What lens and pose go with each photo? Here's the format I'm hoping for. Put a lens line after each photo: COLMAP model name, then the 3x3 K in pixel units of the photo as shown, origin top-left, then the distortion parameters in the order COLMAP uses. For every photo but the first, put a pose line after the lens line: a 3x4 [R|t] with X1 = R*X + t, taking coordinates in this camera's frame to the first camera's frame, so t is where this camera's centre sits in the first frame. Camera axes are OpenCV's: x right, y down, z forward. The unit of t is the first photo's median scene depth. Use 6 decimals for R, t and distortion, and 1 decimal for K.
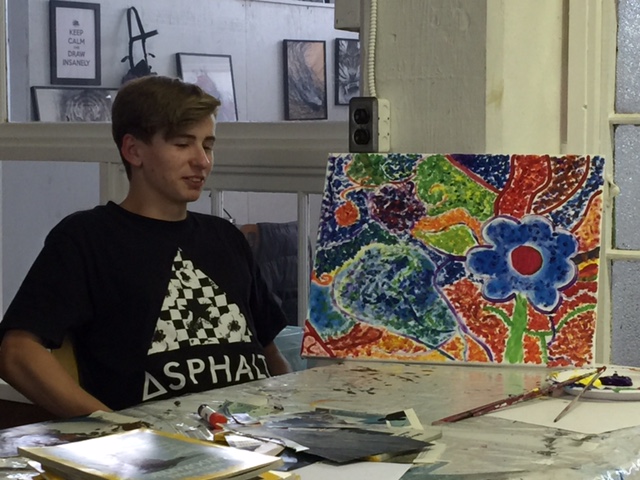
lens RADIAL K [[1557.0, 0, 320.2], [0, 1557.0, 239.4], [0, 0, 1]] dist [-0.066267, 0.000000]
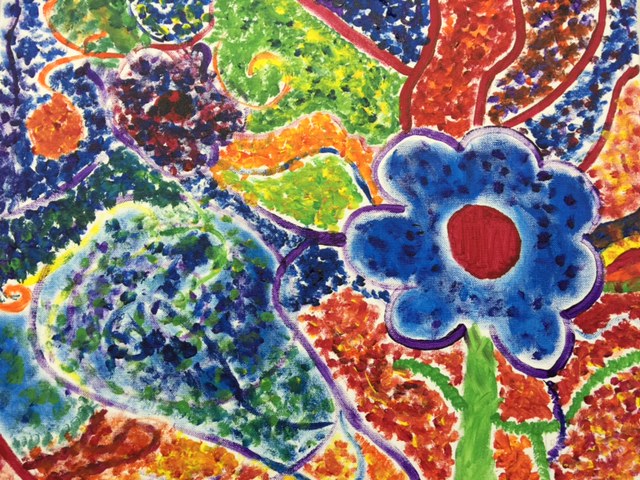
lens RADIAL K [[541.1, 0, 318.6], [0, 541.1, 242.3], [0, 0, 1]] dist [0.060596, -0.098389]
pose [[0.973085, -0.089181, 0.212490, 0.054218], [0.006585, 0.932467, 0.361195, -0.041629], [-0.230352, -0.350074, 0.907957, 0.863068]]
